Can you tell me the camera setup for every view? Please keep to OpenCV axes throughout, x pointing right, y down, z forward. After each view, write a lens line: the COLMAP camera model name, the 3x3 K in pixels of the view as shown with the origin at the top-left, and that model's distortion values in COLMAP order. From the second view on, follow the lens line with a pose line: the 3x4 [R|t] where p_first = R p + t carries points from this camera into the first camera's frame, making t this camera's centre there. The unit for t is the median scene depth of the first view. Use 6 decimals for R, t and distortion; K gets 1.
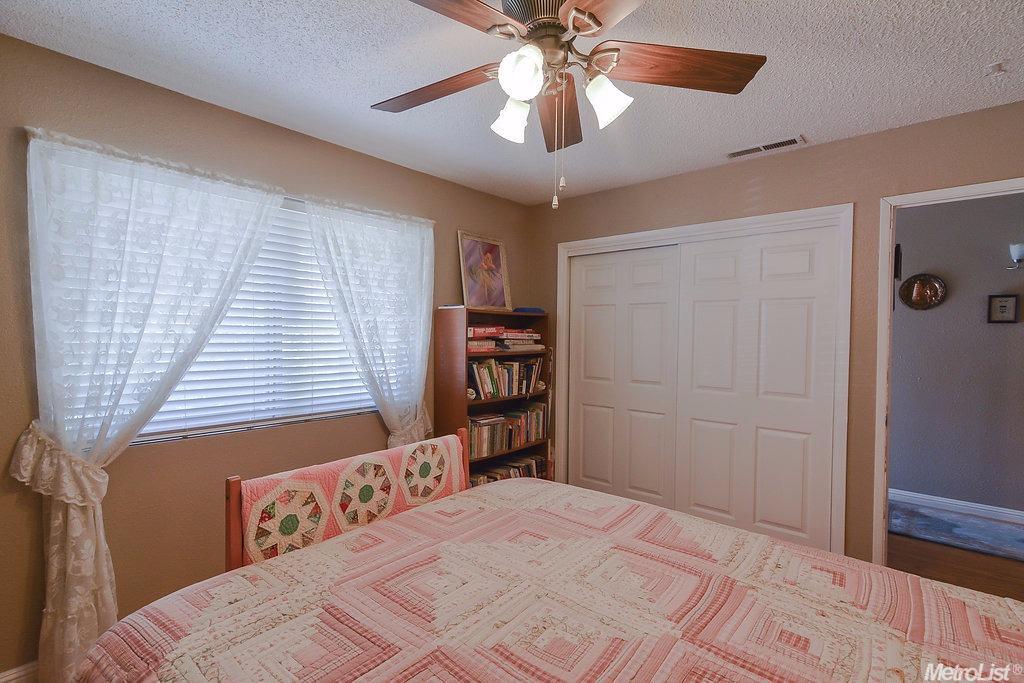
lens RADIAL K [[477.9, 0, 515.4], [0, 477.9, 338.5], [0, 0, 1]] dist [0.016024, -0.001748]
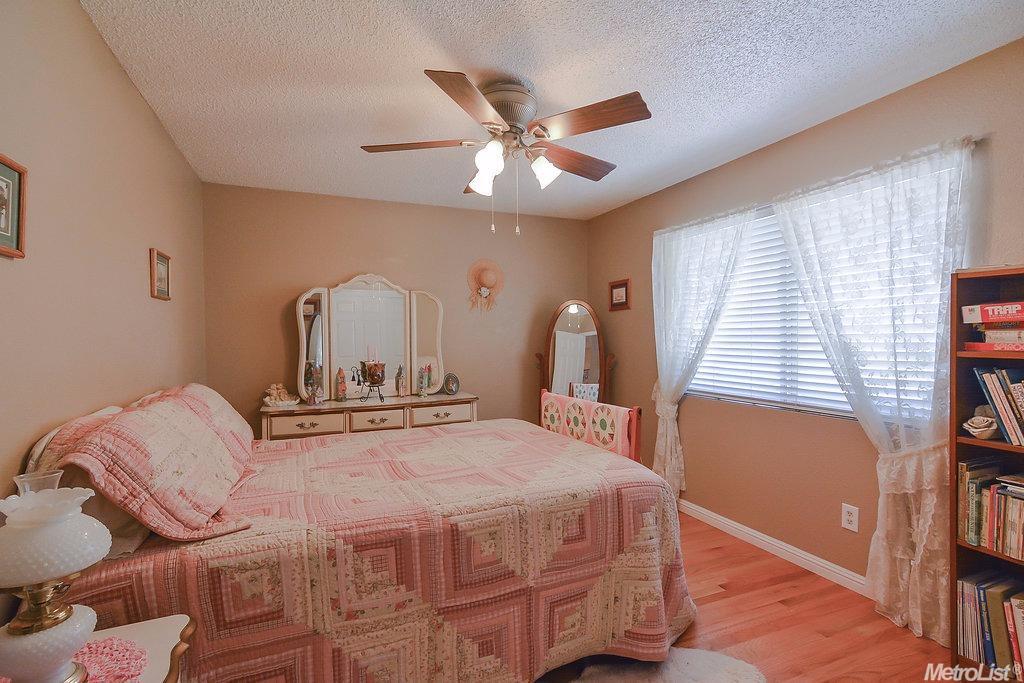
lens RADIAL K [[477.9, 0, 513.8], [0, 477.9, 344.4], [0, 0, 1]] dist [0.016024, -0.001748]
pose [[-0.434080, 0.005791, -0.900856, 1.126244], [-0.006710, 0.999931, 0.009661, 0.034669], [0.900849, 0.010238, -0.434011, 1.335175]]
